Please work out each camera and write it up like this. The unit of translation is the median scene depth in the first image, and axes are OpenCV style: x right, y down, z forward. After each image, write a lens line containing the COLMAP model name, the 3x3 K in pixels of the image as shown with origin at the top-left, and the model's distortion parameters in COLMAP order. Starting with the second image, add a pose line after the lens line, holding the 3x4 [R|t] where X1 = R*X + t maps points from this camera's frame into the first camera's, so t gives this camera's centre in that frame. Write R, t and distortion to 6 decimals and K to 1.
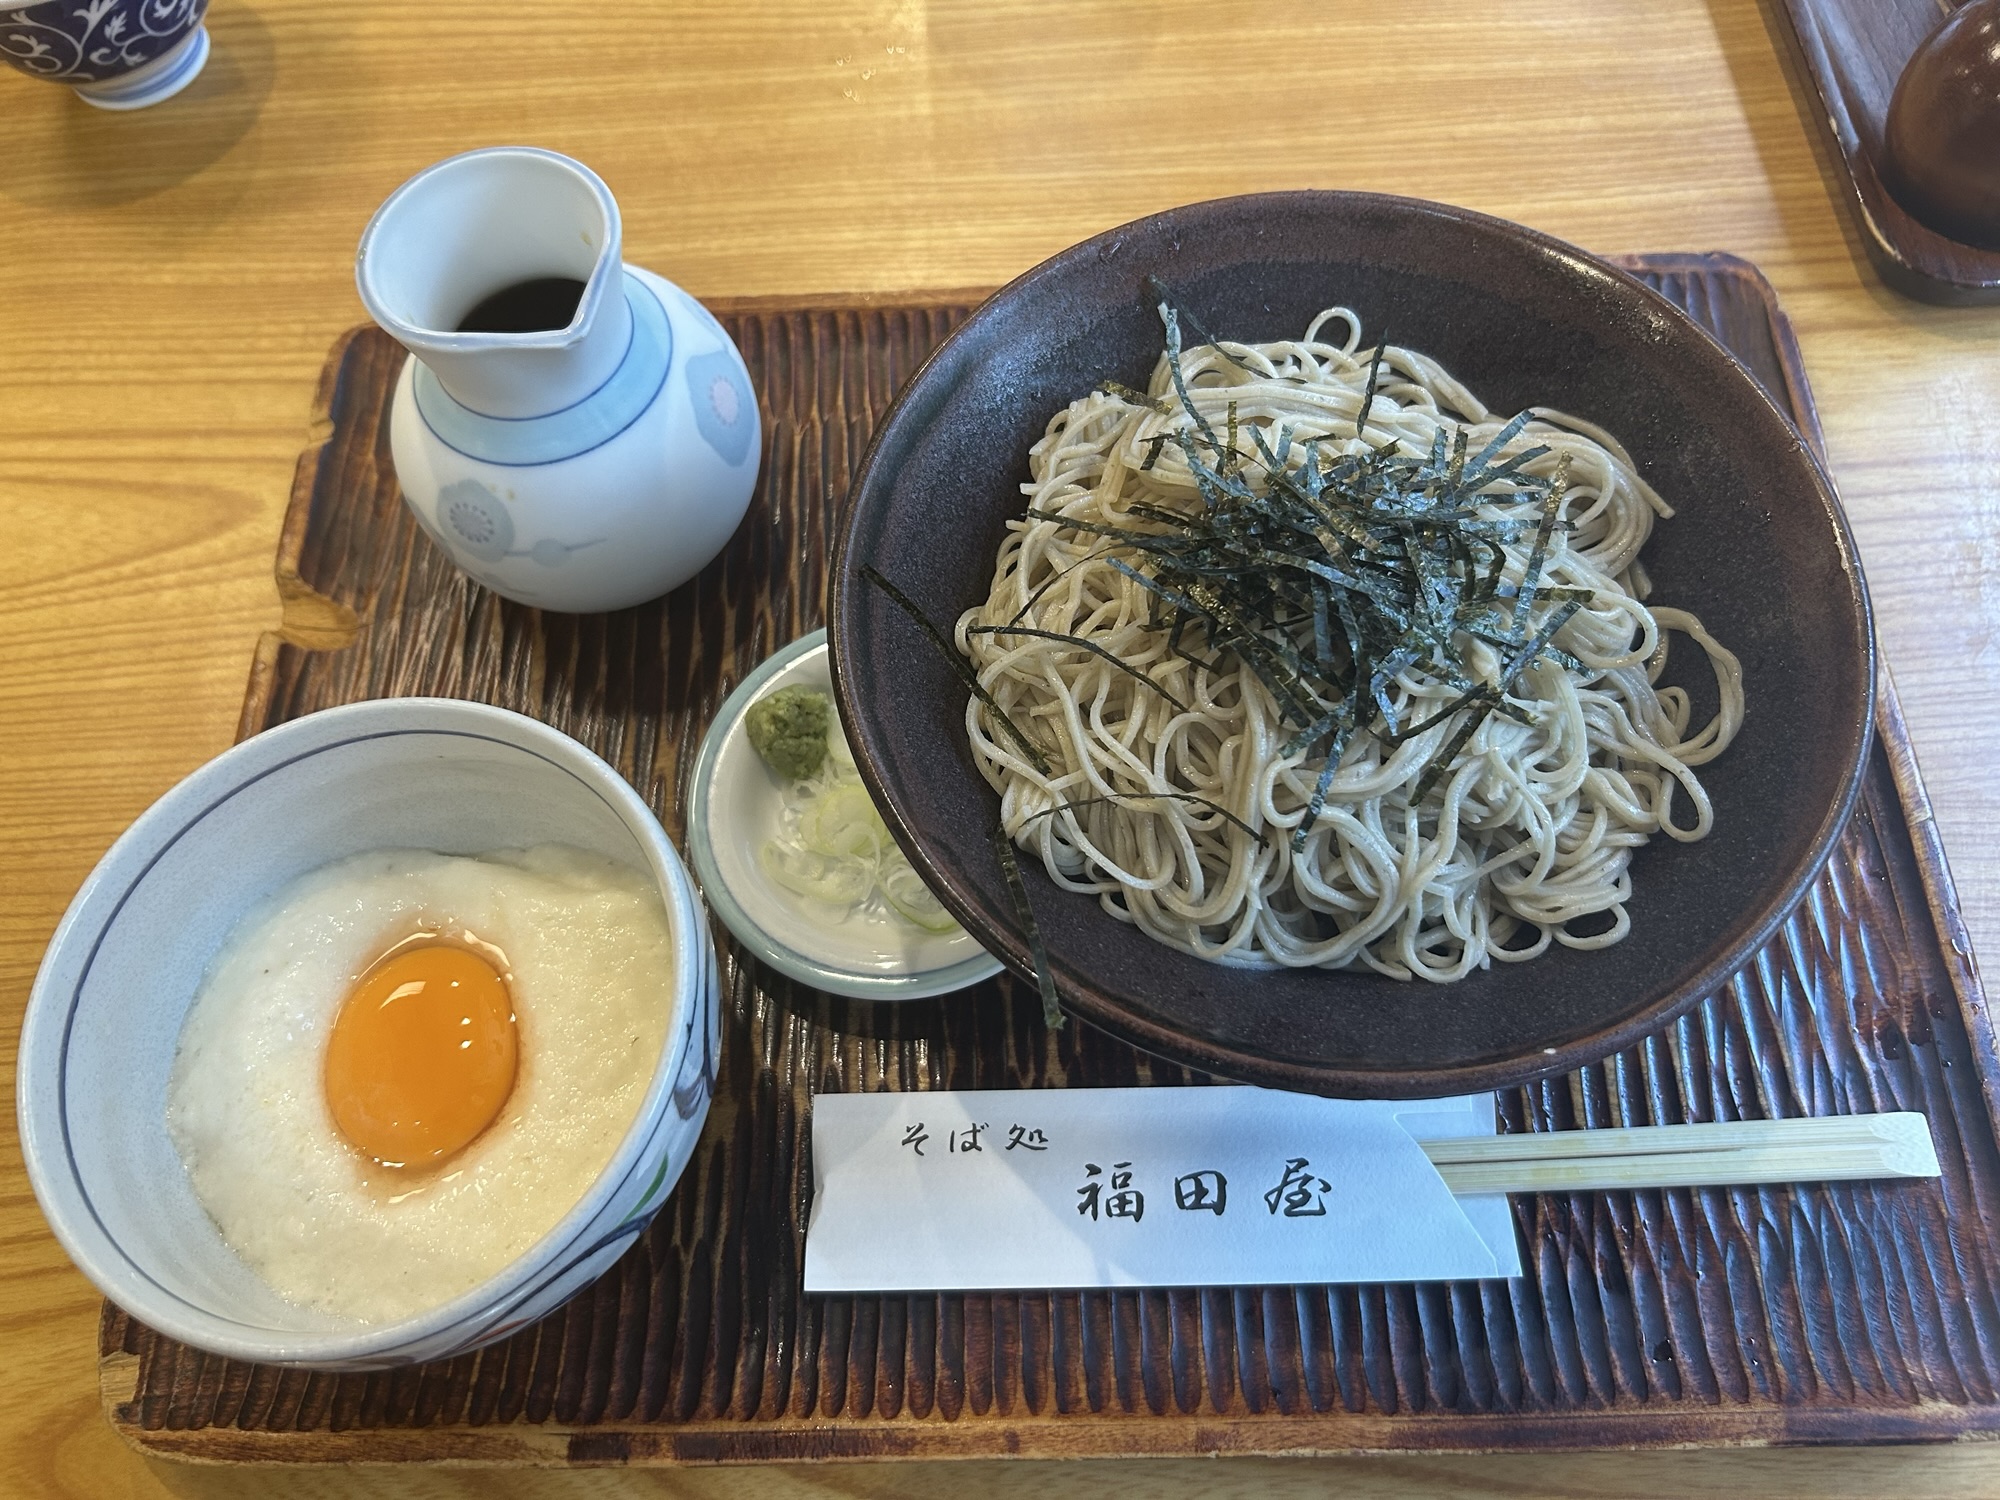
lens RADIAL K [[1494.3, 0, 952.7], [0, 1494.3, 747.0], [0, 0, 1]] dist [0.062473, -0.000364]
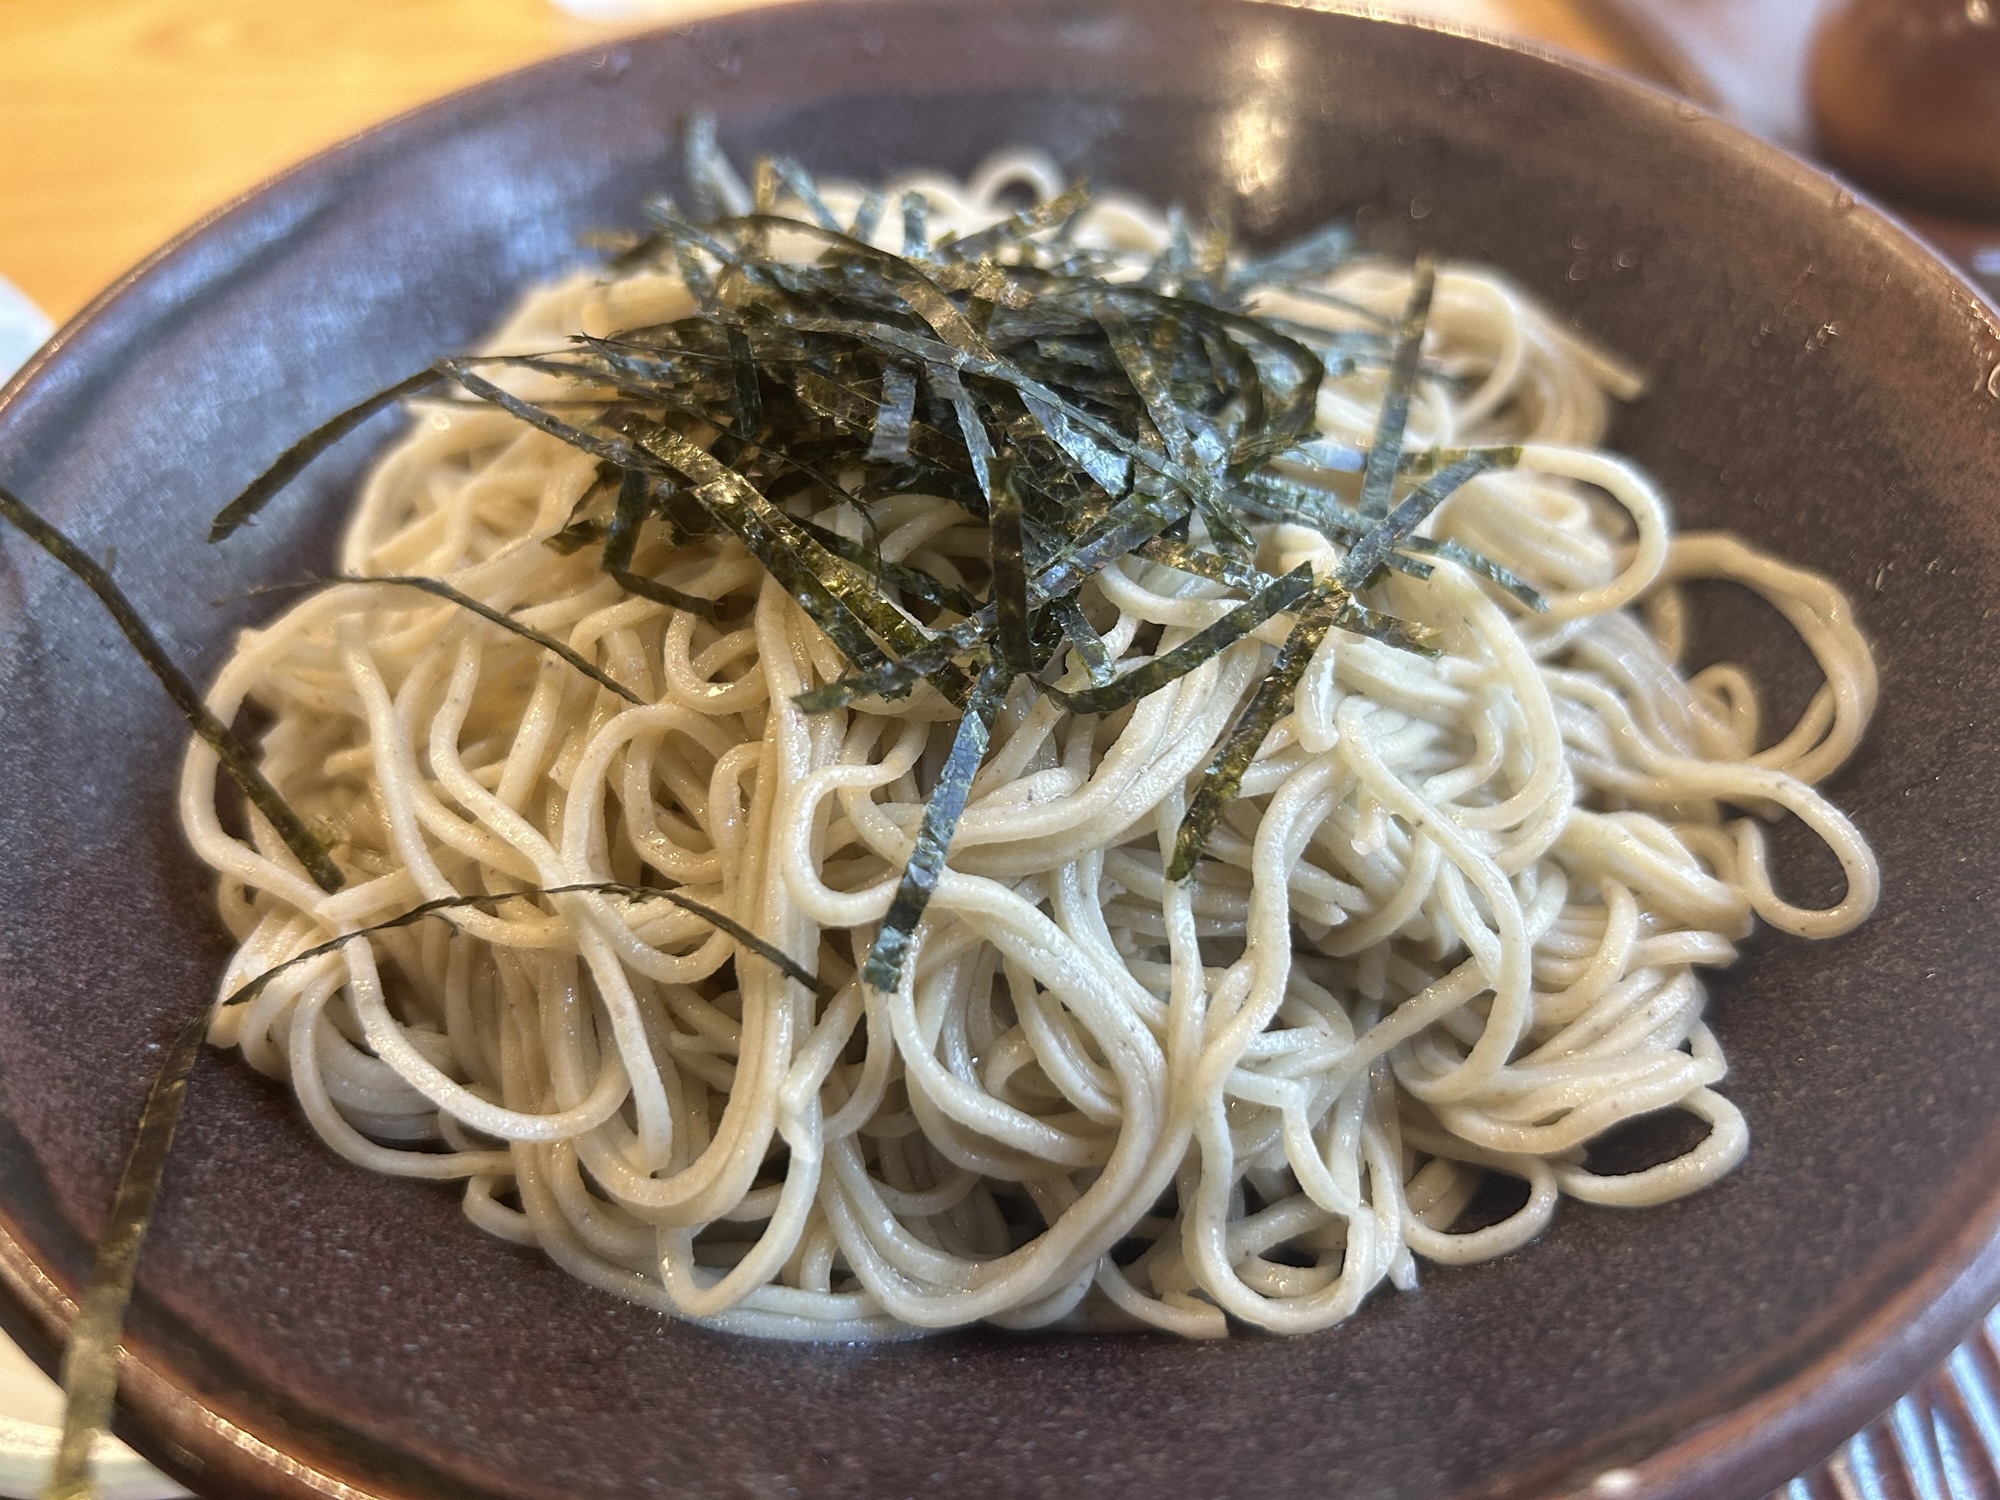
lens RADIAL K [[1560.5, 0, 968.1], [0, 1560.5, 793.0], [0, 0, 1]] dist [0.024095, -0.046027]
pose [[0.997048, -0.045166, 0.062090, 0.220403], [0.061283, 0.955317, -0.289161, 0.133657], [-0.046256, 0.292113, 0.955265, 0.580701]]
